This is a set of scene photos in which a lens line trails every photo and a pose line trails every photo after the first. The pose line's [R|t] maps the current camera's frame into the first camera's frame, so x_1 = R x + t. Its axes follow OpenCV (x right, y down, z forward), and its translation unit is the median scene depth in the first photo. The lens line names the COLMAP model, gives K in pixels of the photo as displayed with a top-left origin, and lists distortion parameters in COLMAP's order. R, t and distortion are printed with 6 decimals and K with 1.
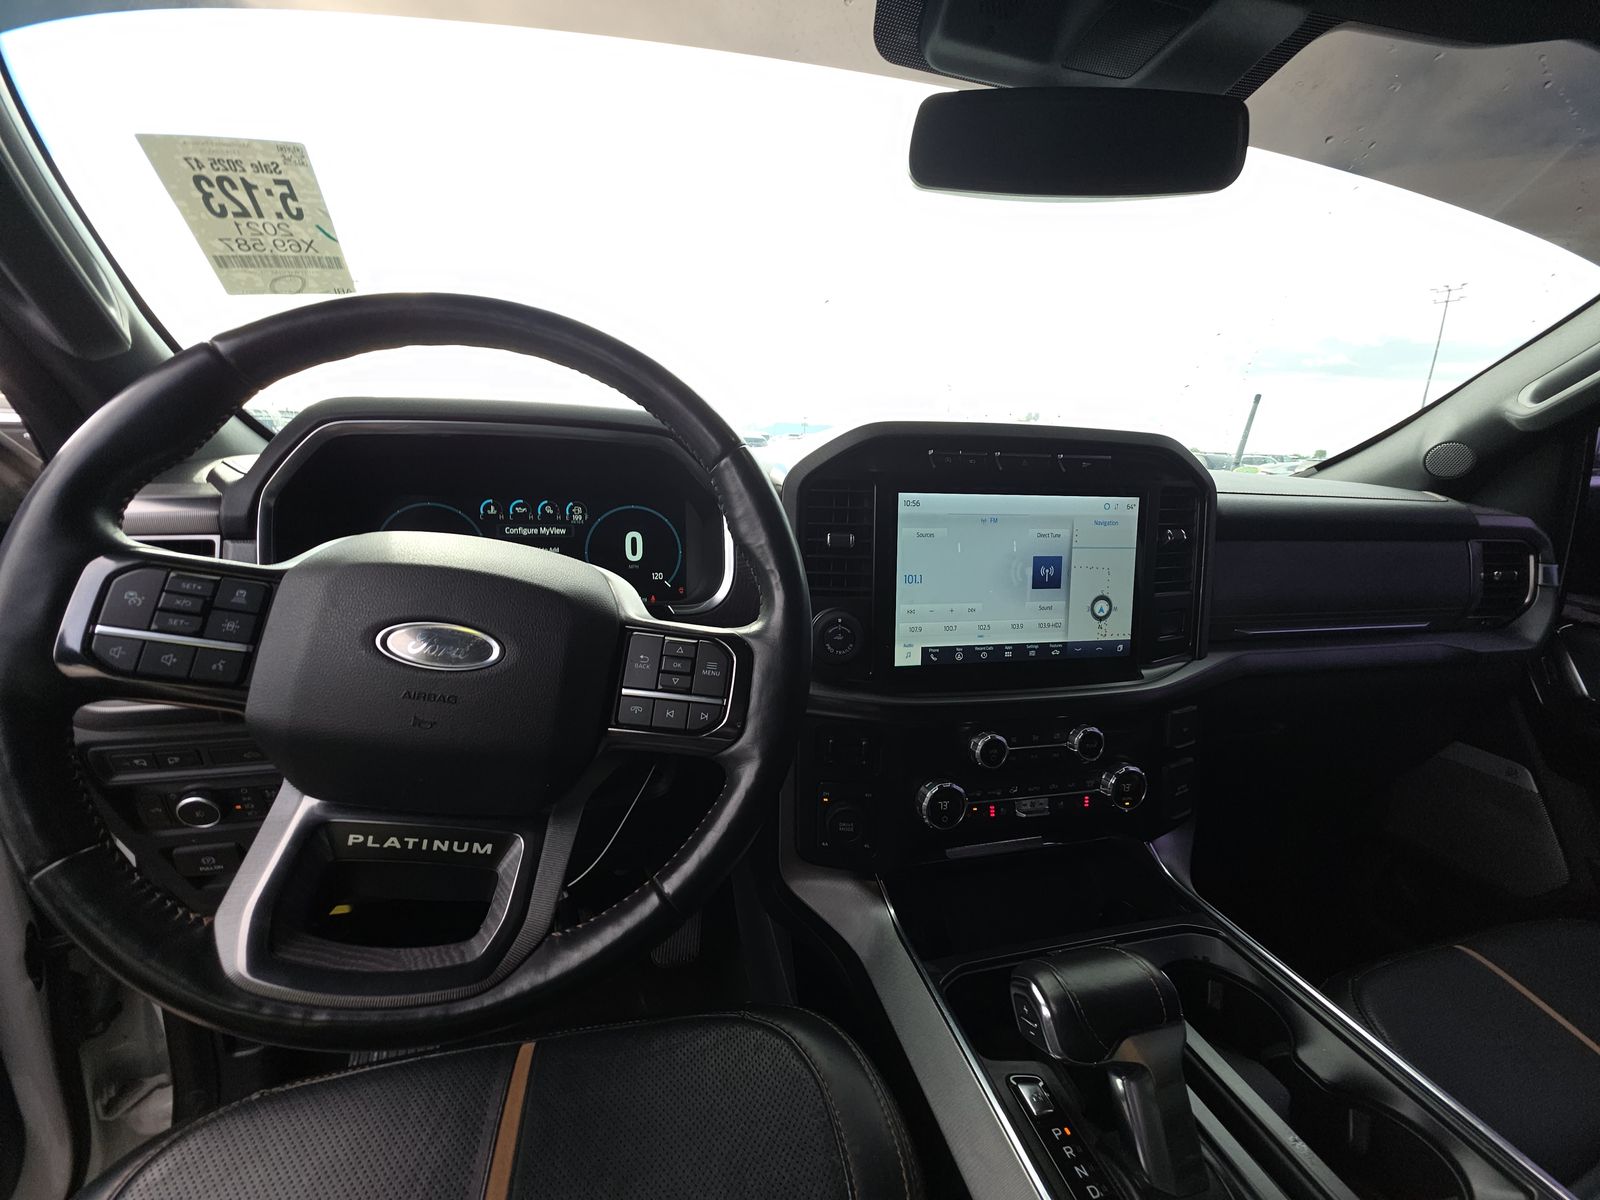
lens RADIAL K [[636.4, 0, 808.8], [0, 636.4, 600.2], [0, 0, 1]] dist [0.011171, -0.005672]
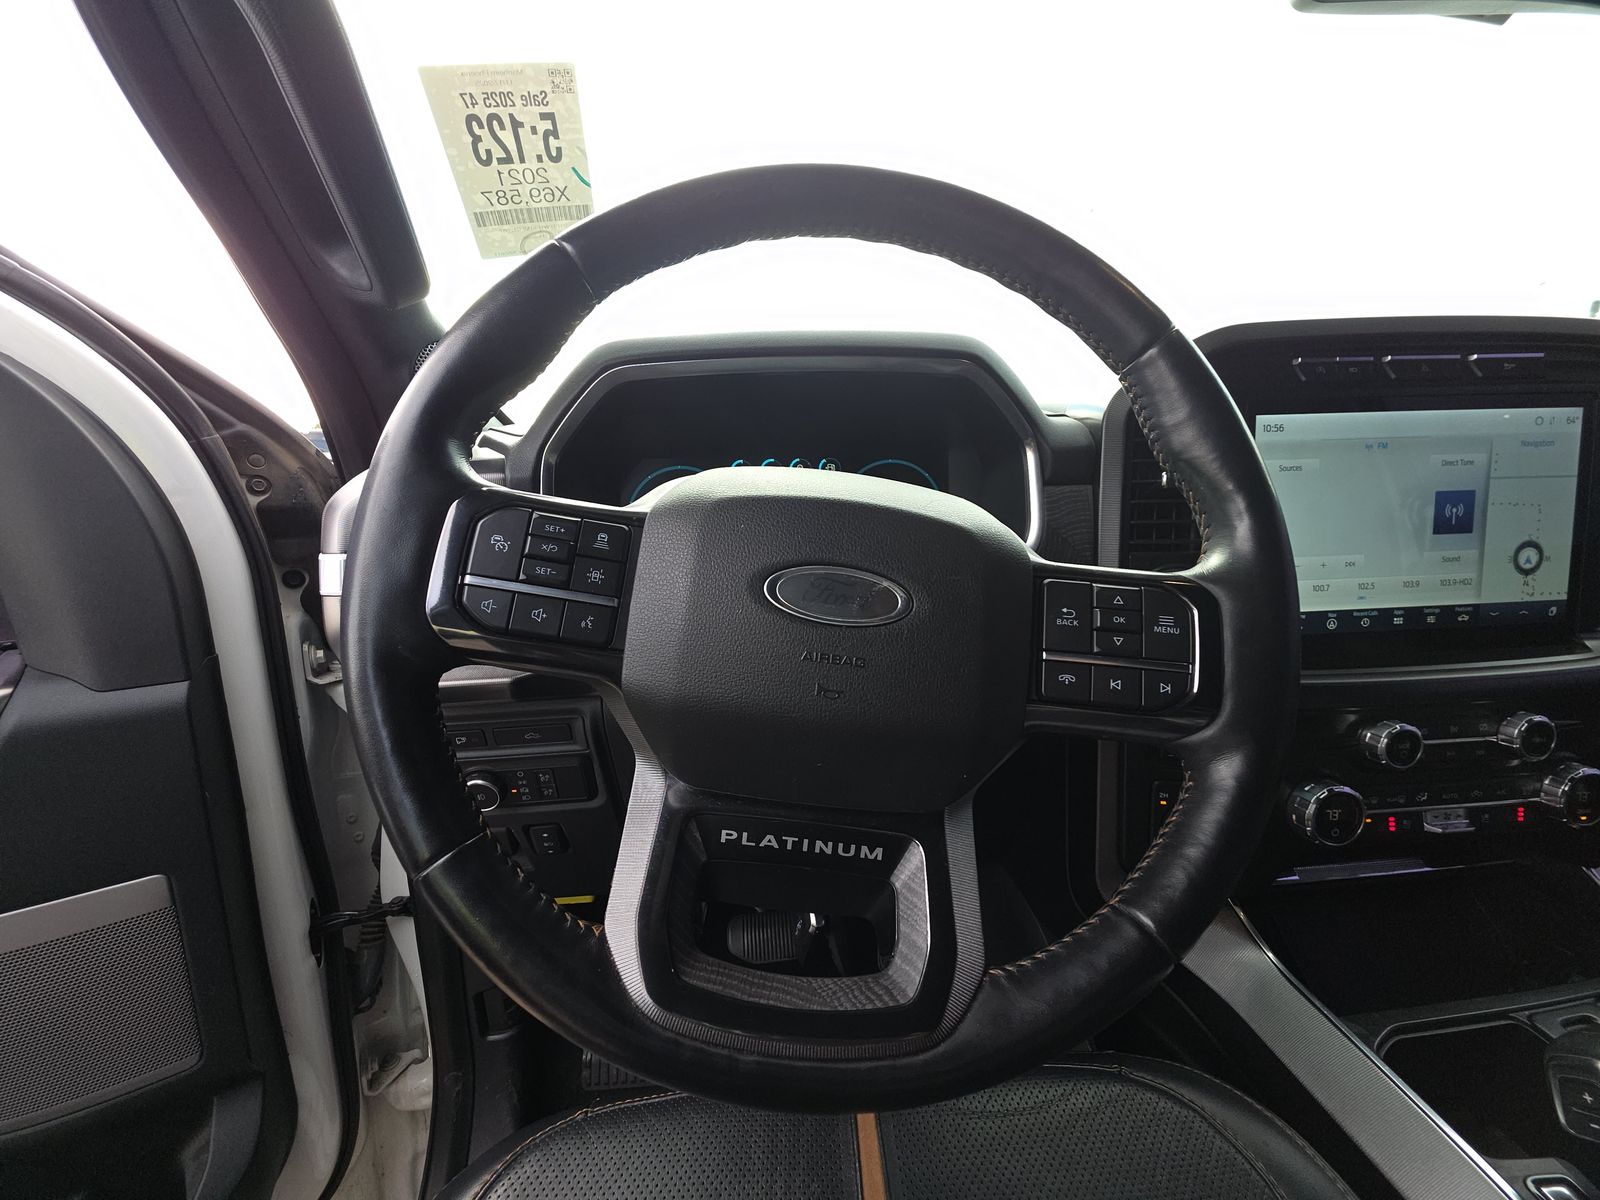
lens RADIAL K [[636.4, 0, 800.7], [0, 636.4, 600.5], [0, 0, 1]] dist [0.011171, -0.005672]
pose [[0.986439, -0.022180, -0.162622, -0.331372], [0.023166, 0.999723, 0.004165, 0.049216], [0.162485, -0.007876, 0.986680, 0.145988]]
